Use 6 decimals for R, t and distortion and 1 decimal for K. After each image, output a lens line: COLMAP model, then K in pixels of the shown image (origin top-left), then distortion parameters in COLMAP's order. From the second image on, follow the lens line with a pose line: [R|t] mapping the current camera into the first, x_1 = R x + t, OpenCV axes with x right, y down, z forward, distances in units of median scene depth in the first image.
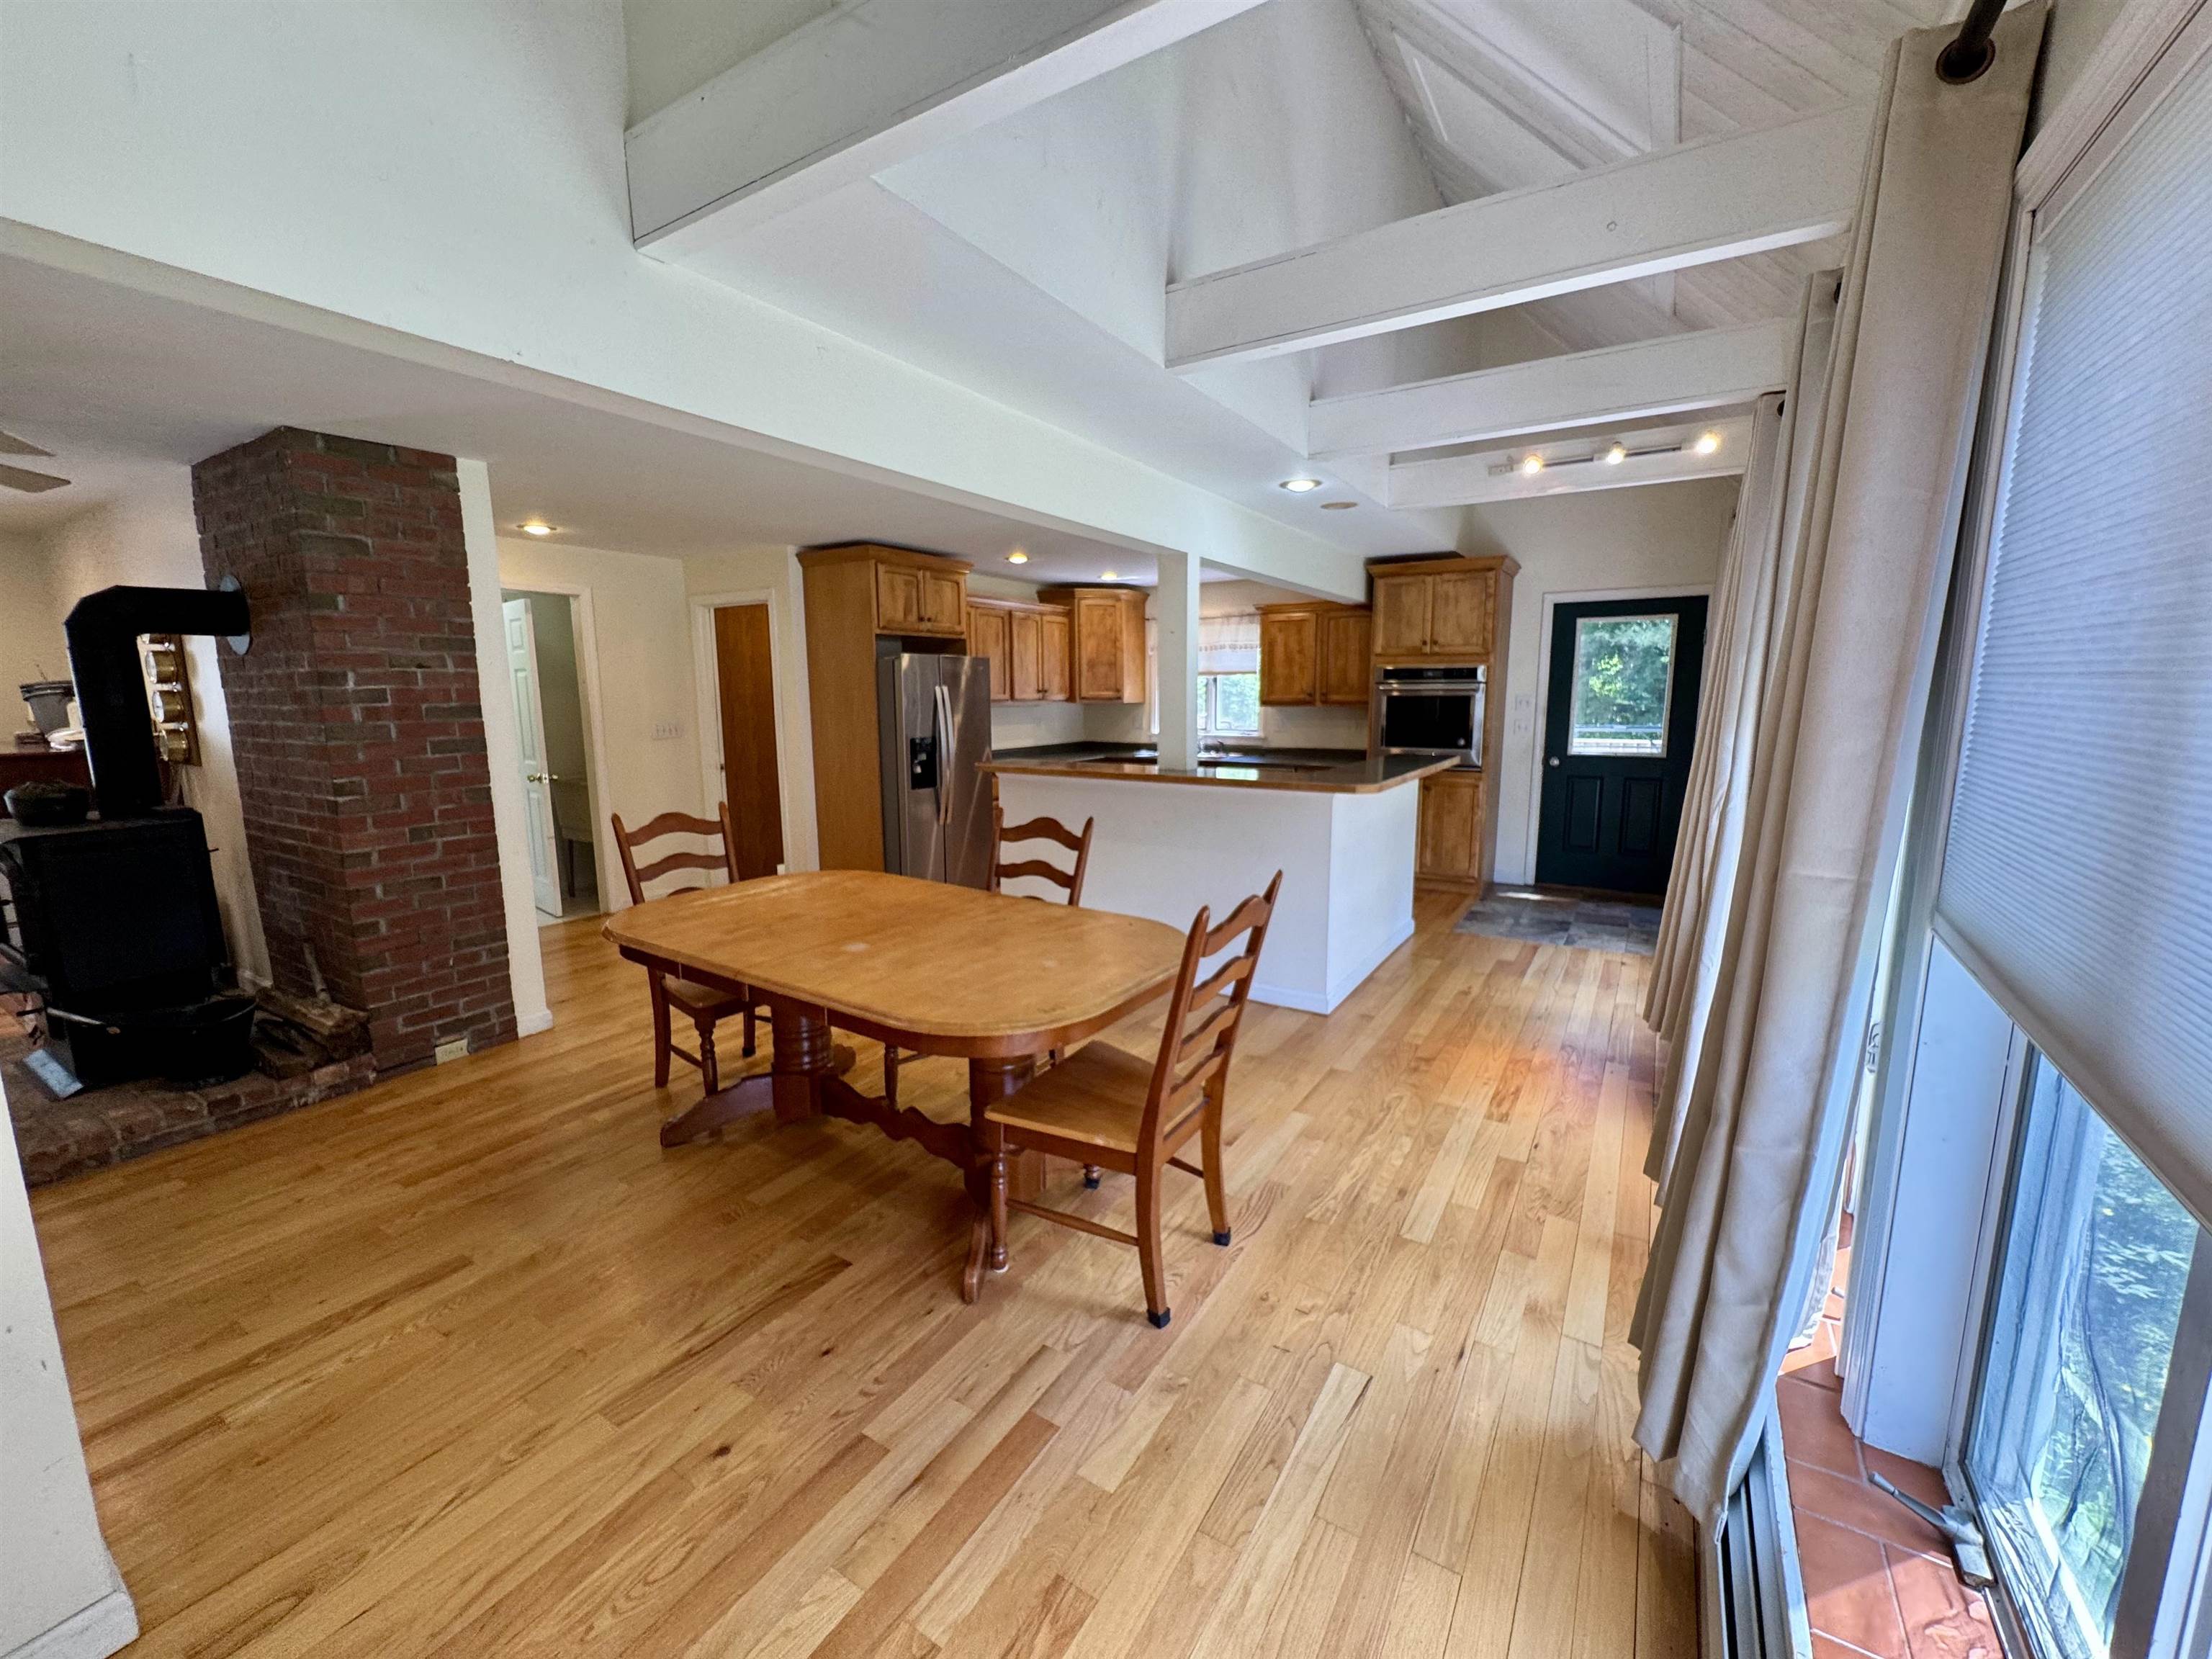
lens RADIAL K [[883.4, 0, 1104.6], [0, 883.4, 831.3], [0, 0, 1]] dist [-0.002791, 0.000420]
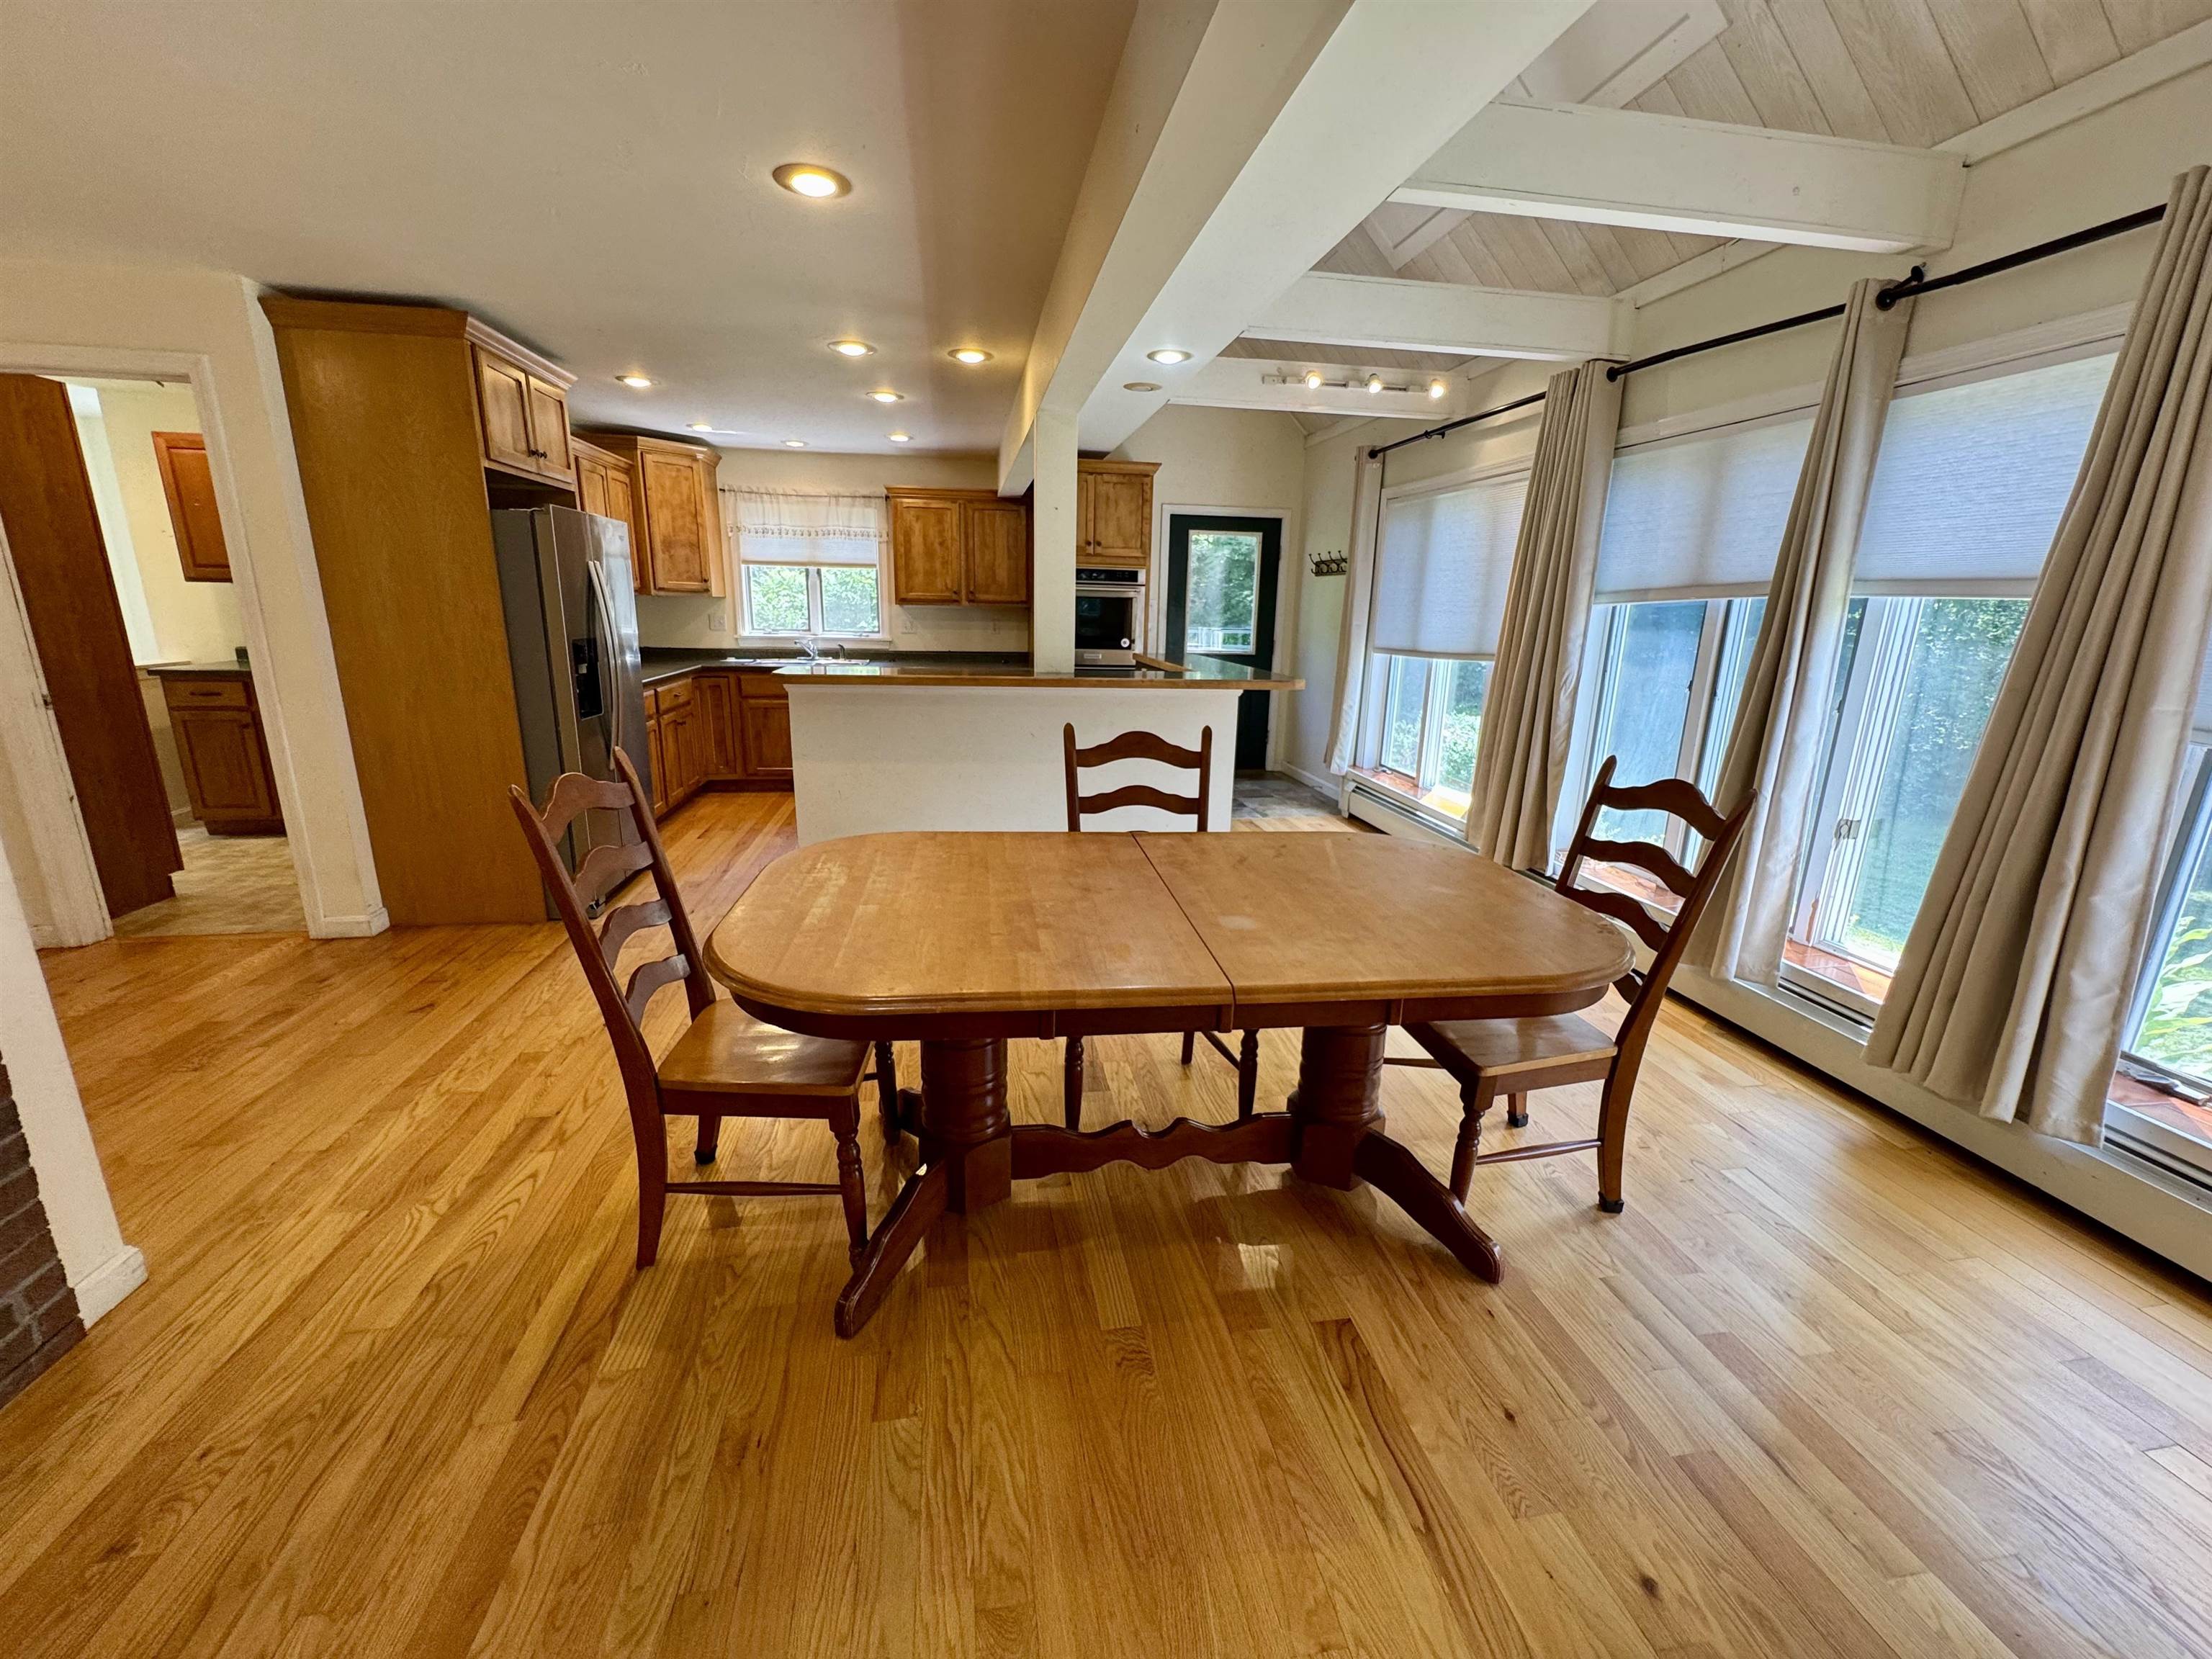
lens RADIAL K [[883.4, 0, 1104.8], [0, 883.4, 828.8], [0, 0, 1]] dist [-0.002791, 0.000420]
pose [[0.748648, -0.142358, 0.647503, -0.327933], [0.077974, 0.988802, 0.127240, -0.017377], [-0.658366, -0.044770, 0.751365, 0.215977]]
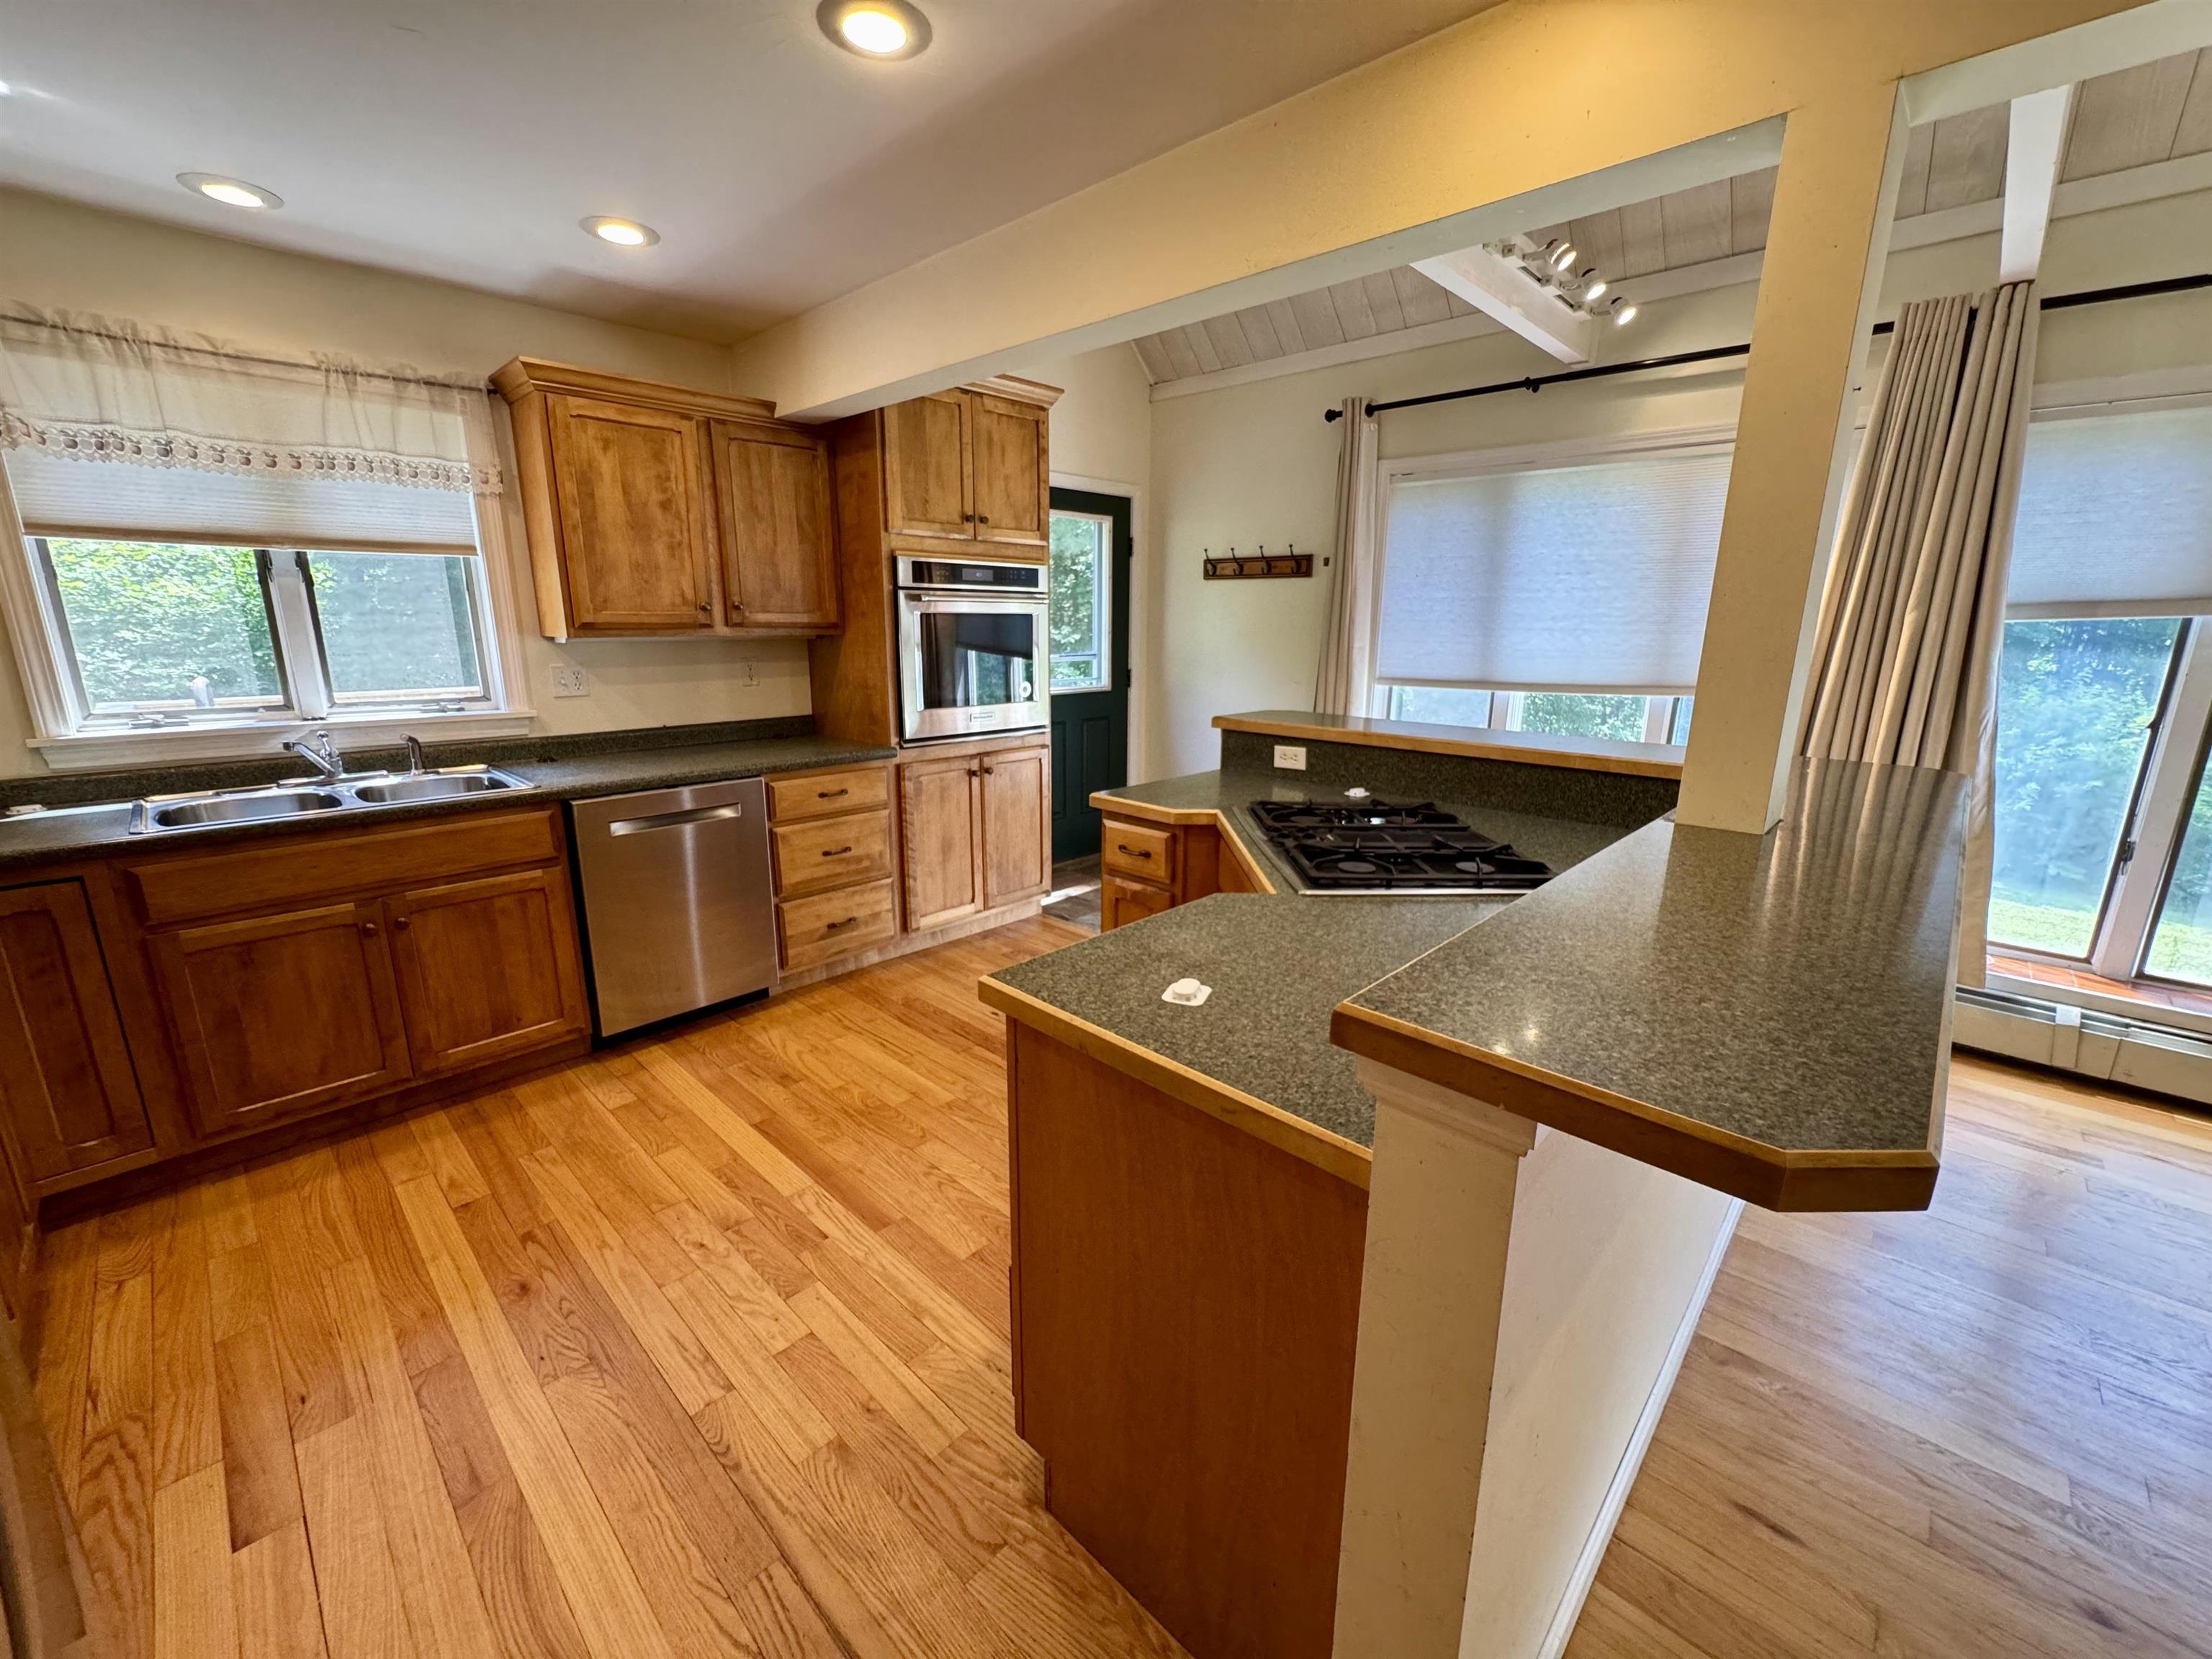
lens RADIAL K [[883.4, 0, 1104.8], [0, 883.4, 829.6], [0, 0, 1]] dist [-0.002791, 0.000420]
pose [[0.200276, -0.222146, 0.954222, -0.205236], [0.145520, 0.969897, 0.195253, -0.119034], [-0.968872, 0.099754, 0.226574, 0.815830]]
